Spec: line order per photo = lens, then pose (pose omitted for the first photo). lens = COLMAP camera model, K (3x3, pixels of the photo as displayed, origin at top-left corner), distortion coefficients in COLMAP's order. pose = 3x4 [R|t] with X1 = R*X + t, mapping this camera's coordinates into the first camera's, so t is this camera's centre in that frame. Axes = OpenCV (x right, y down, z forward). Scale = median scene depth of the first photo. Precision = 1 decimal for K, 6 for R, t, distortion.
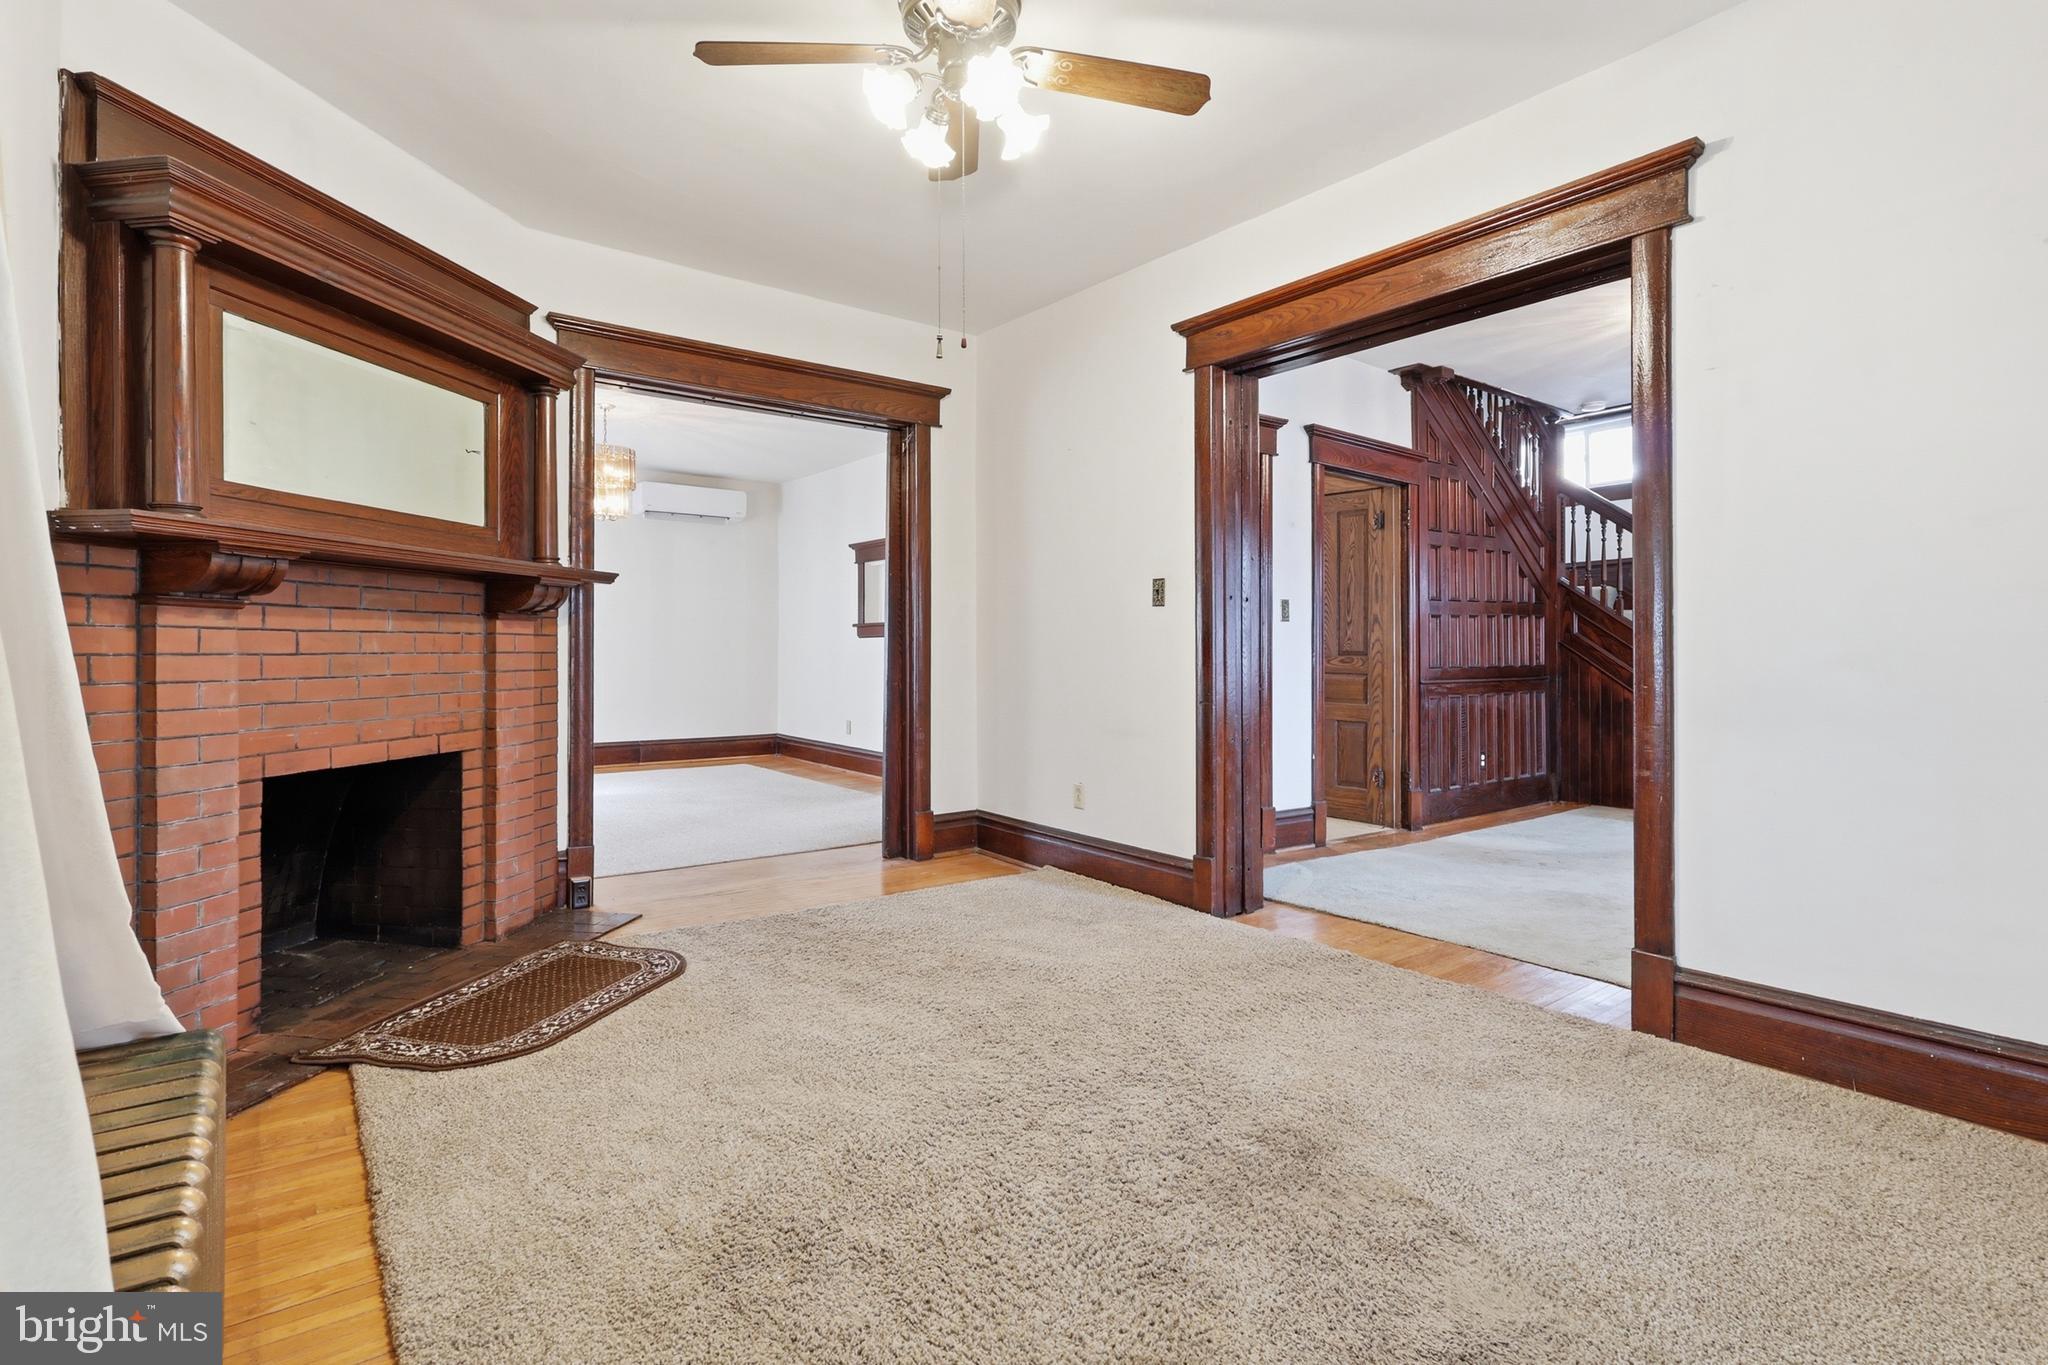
lens RADIAL K [[986.4, 0, 1021.9], [0, 986.4, 656.9], [0, 0, 1]] dist [-0.000960, -0.000385]
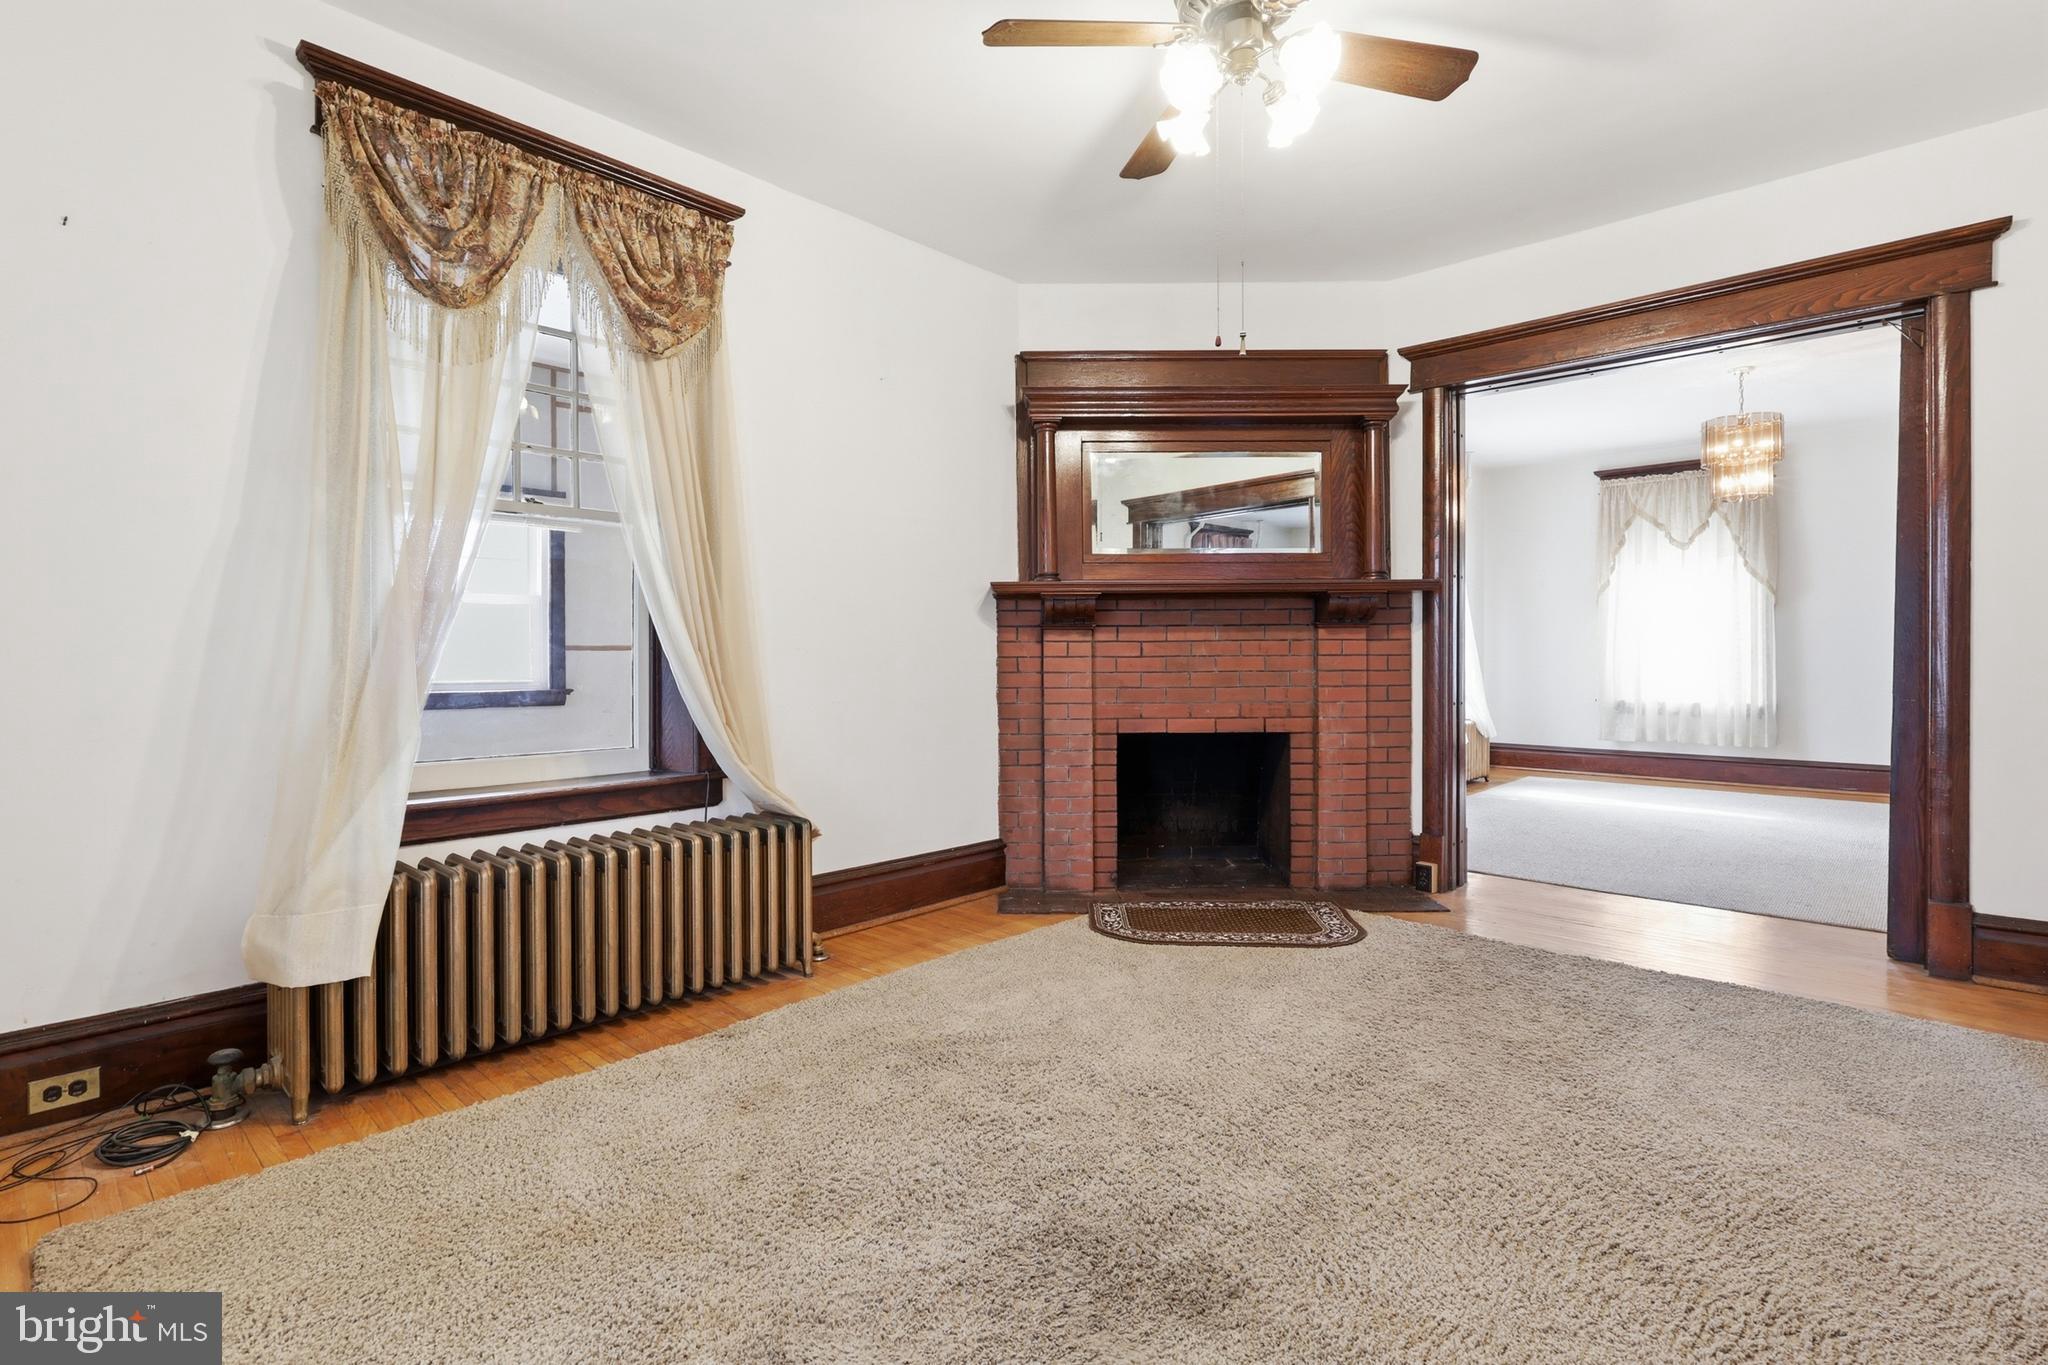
lens RADIAL K [[971.0, 0, 1023.8], [0, 971.0, 679.7], [0, 0, 1]] dist [0.001043, 0.000184]
pose [[0.177930, 0.023008, -0.983774, 0.600088], [-0.001088, 0.999731, 0.023184, -0.001504], [0.984043, -0.003055, 0.177907, 0.438190]]
